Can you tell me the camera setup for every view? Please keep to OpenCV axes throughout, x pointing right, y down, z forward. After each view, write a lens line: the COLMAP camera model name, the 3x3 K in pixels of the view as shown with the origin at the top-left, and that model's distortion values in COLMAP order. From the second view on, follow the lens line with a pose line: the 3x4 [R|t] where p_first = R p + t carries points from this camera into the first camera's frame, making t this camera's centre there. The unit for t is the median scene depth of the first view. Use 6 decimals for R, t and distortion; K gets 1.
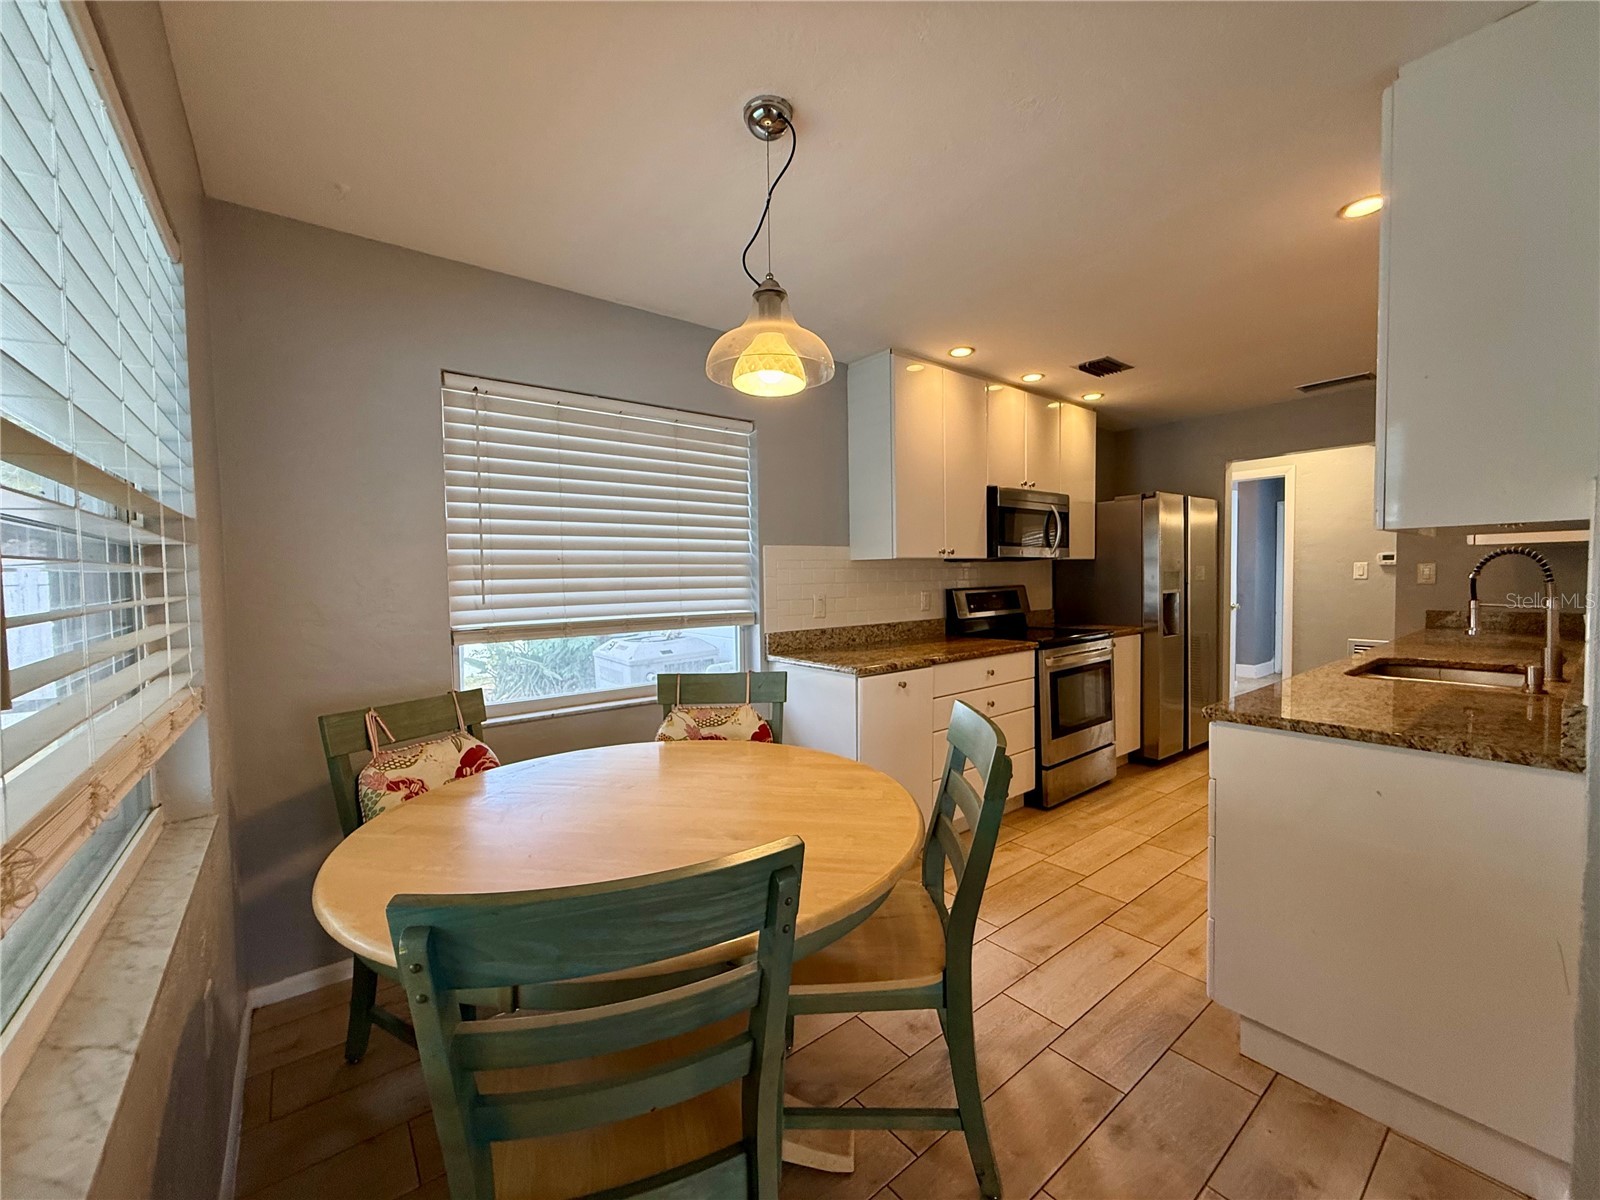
lens RADIAL K [[637.5, 0, 795.8], [0, 637.5, 601.9], [0, 0, 1]] dist [-0.001666, 0.000028]
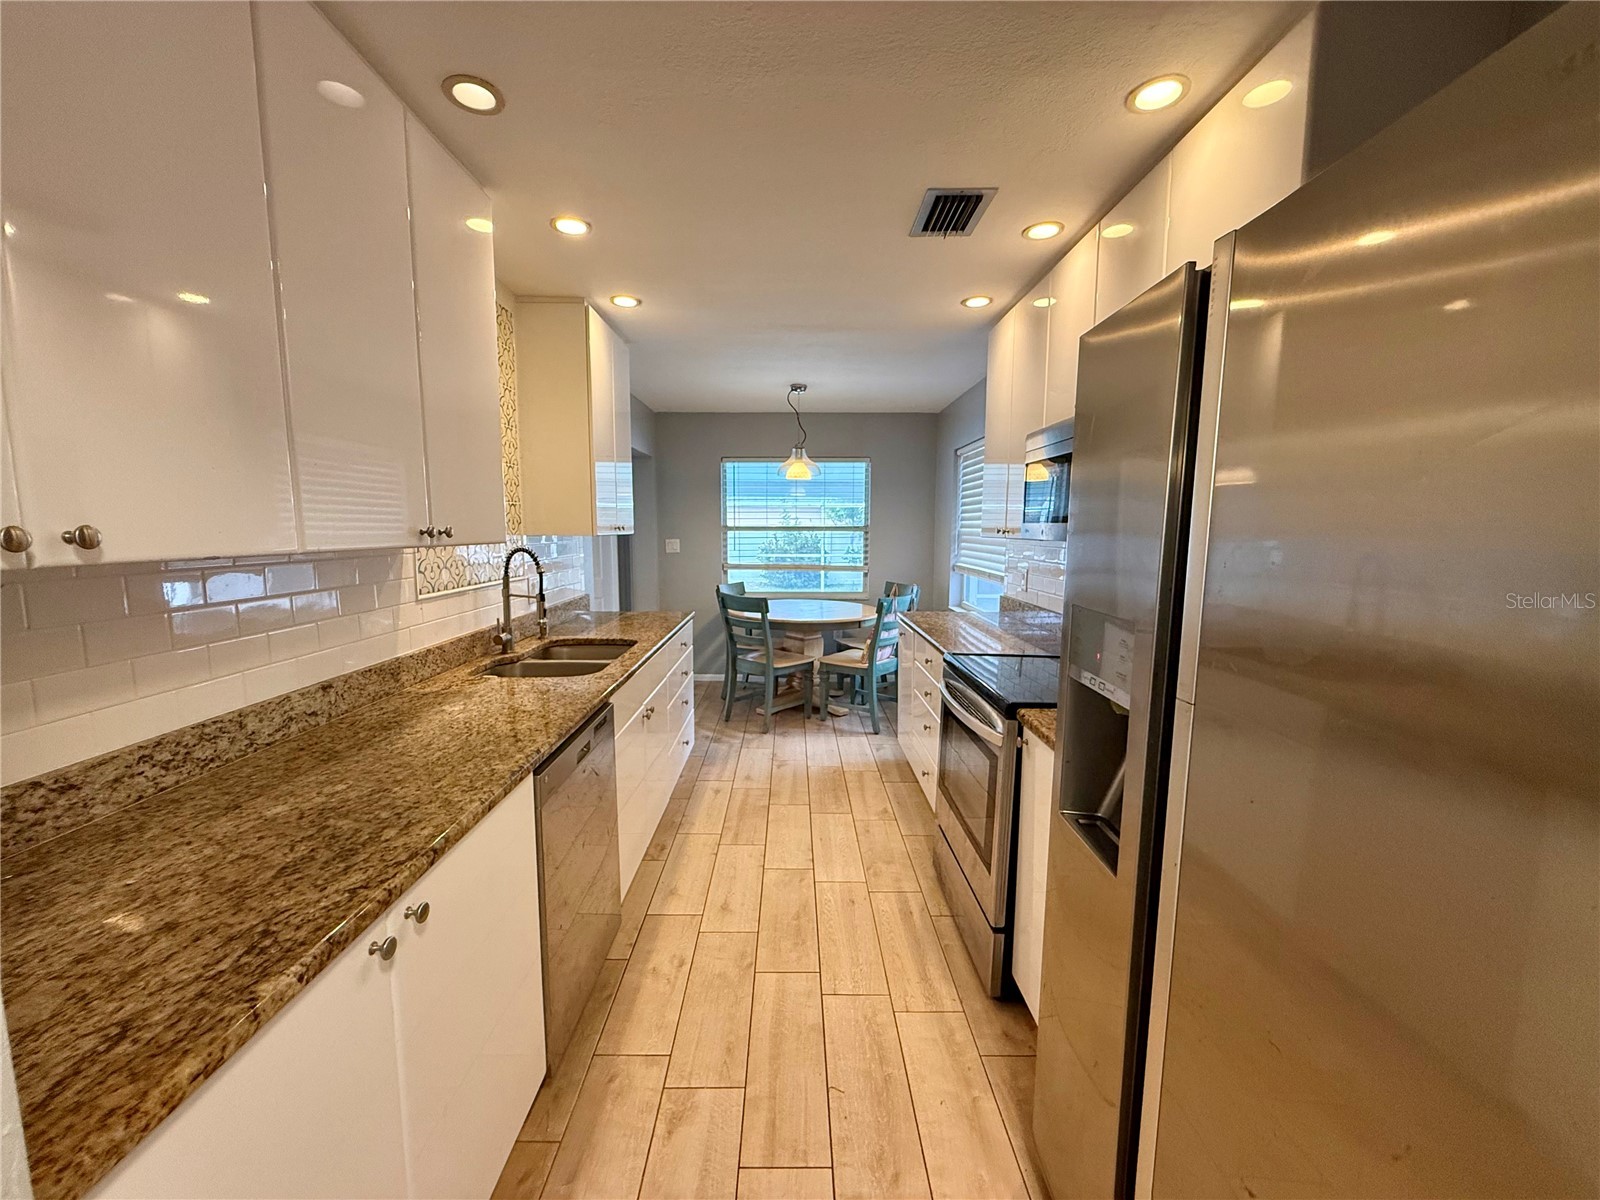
lens RADIAL K [[637.5, 0, 795.8], [0, 637.5, 601.9], [0, 0, 1]] dist [-0.001666, 0.000028]
pose [[-0.610681, 0.109156, -0.784318, 1.089205], [-0.026592, 0.987068, 0.158079, -0.113461], [0.791430, 0.117393, -0.599881, 1.314944]]
